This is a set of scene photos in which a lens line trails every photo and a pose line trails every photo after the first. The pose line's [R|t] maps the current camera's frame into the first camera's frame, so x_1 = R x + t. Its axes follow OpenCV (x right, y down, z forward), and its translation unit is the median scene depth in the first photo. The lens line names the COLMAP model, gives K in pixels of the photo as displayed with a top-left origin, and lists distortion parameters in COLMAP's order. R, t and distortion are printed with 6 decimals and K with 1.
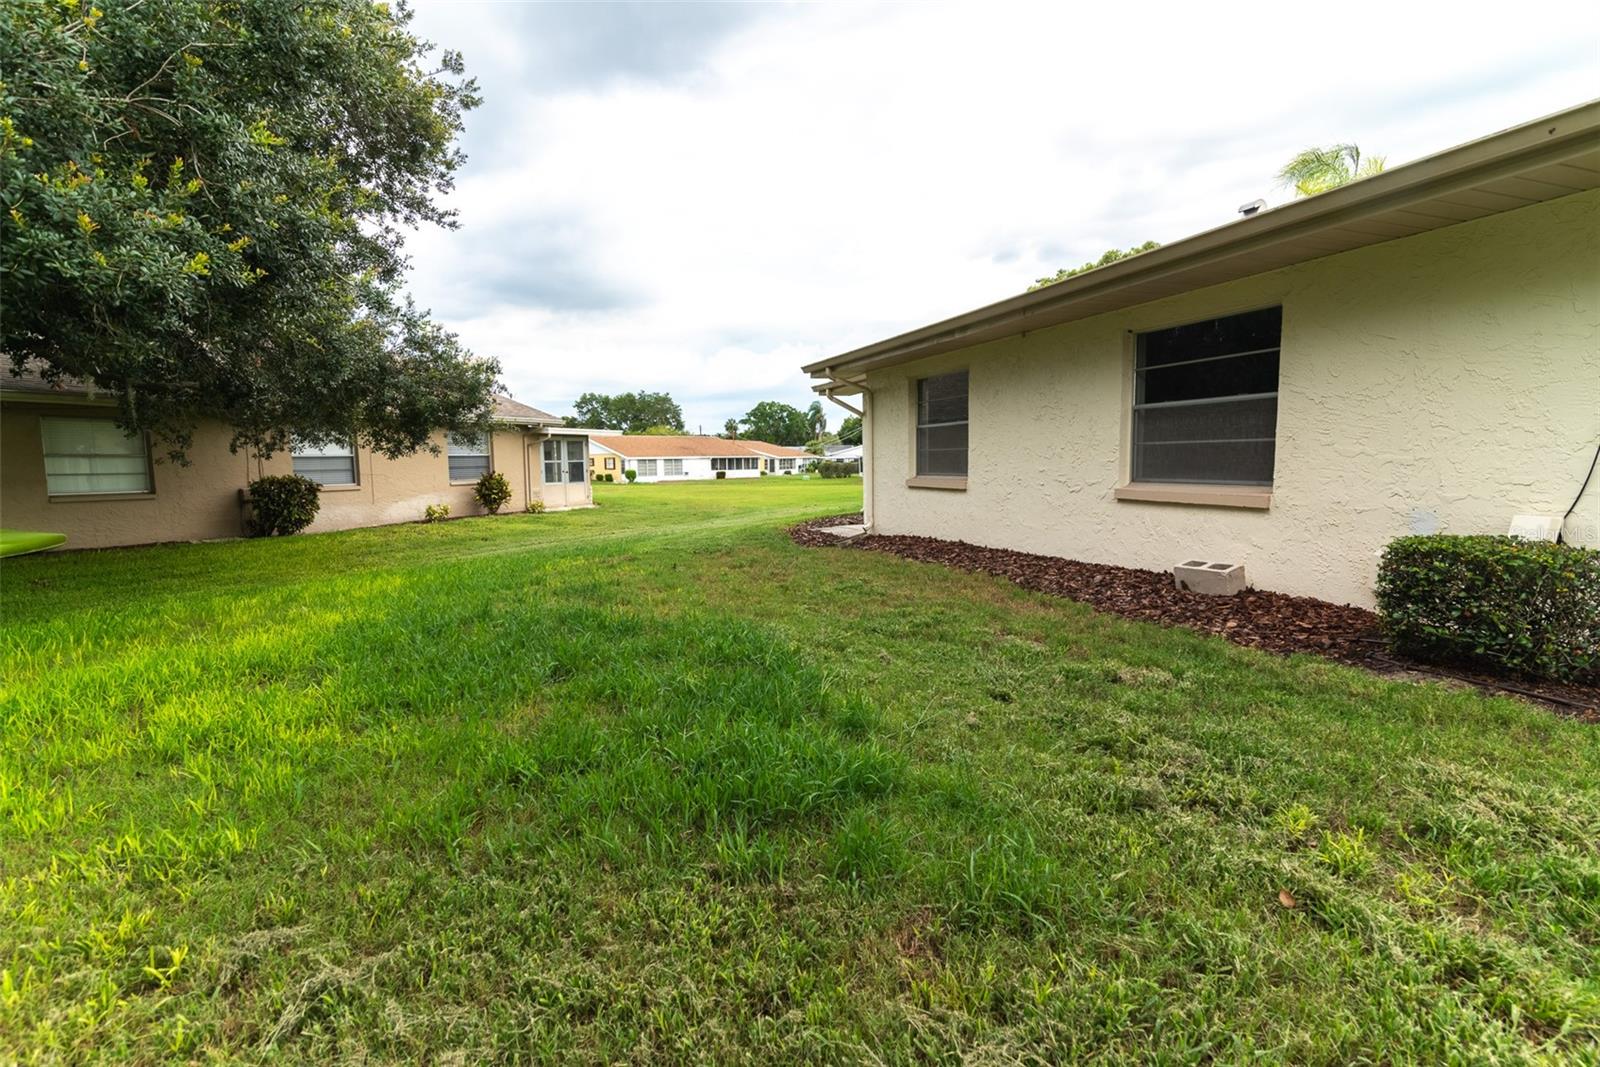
lens RADIAL K [[740.2, 0, 802.1], [0, 740.2, 539.8], [0, 0, 1]] dist [0.003989, 0.000114]
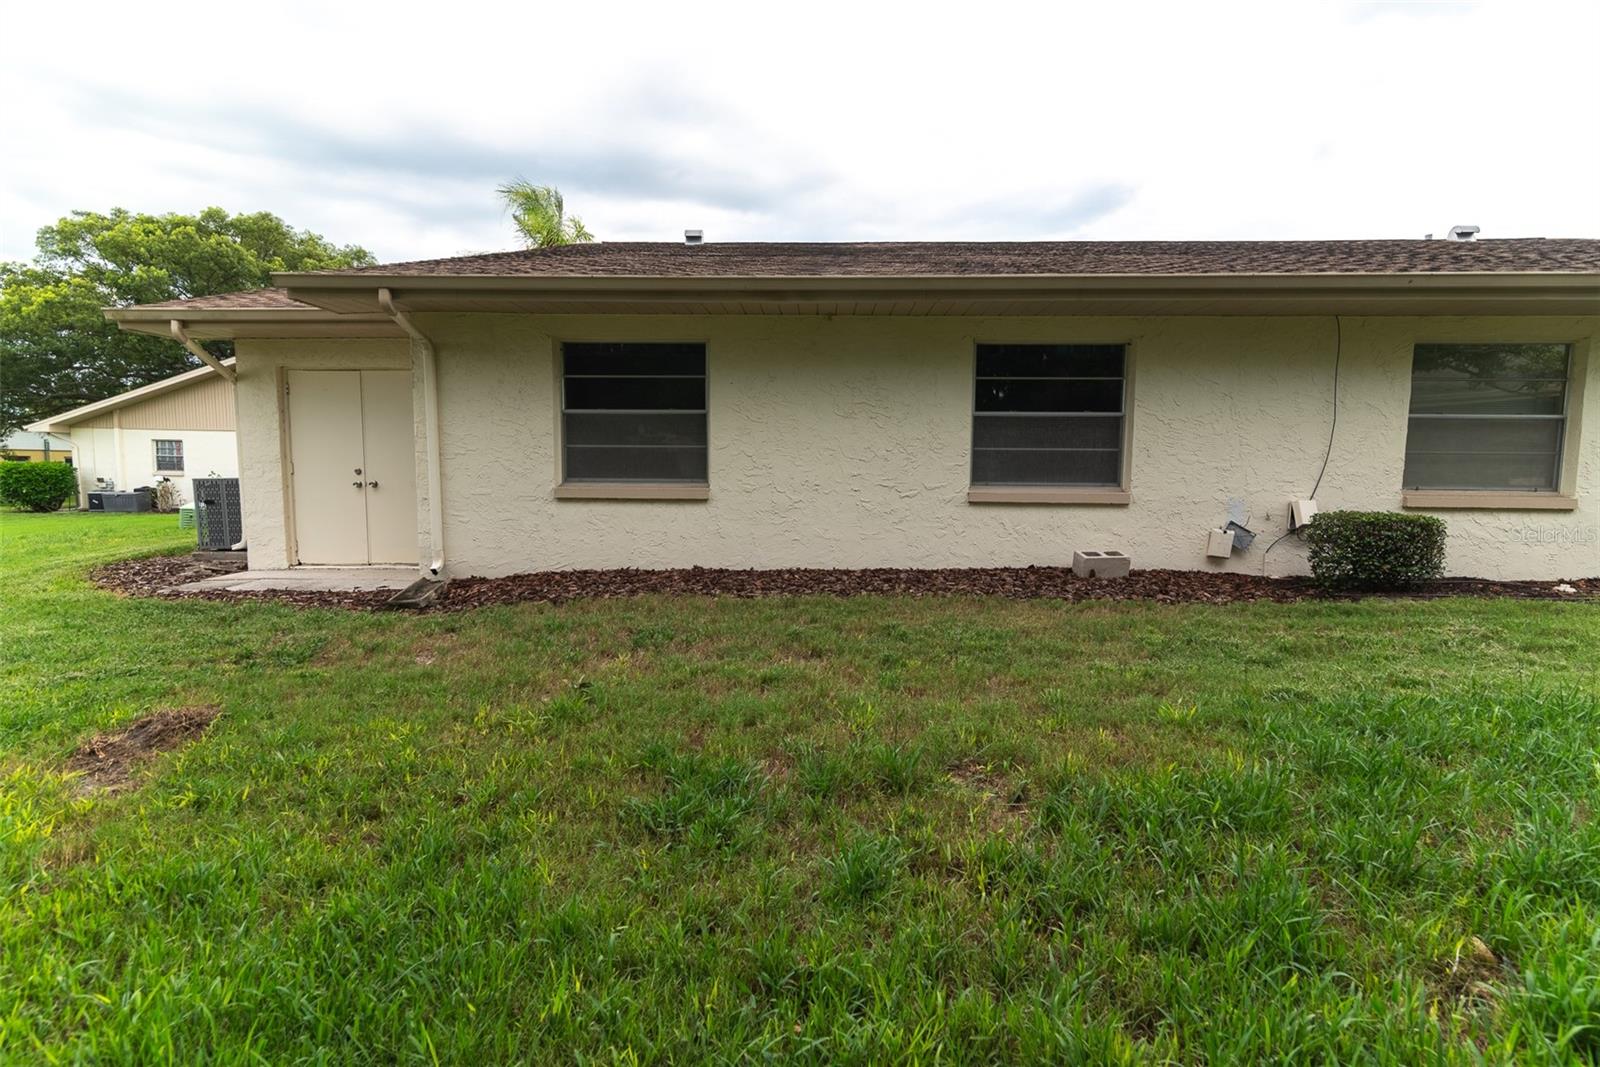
lens RADIAL K [[740.2, 0, 802.1], [0, 740.2, 539.8], [0, 0, 1]] dist [0.003989, 0.000114]
pose [[0.386471, -0.068070, 0.919786, -0.605251], [0.087709, 0.995466, 0.036818, -0.061339], [-0.918122, 0.066444, 0.390689, 0.815843]]
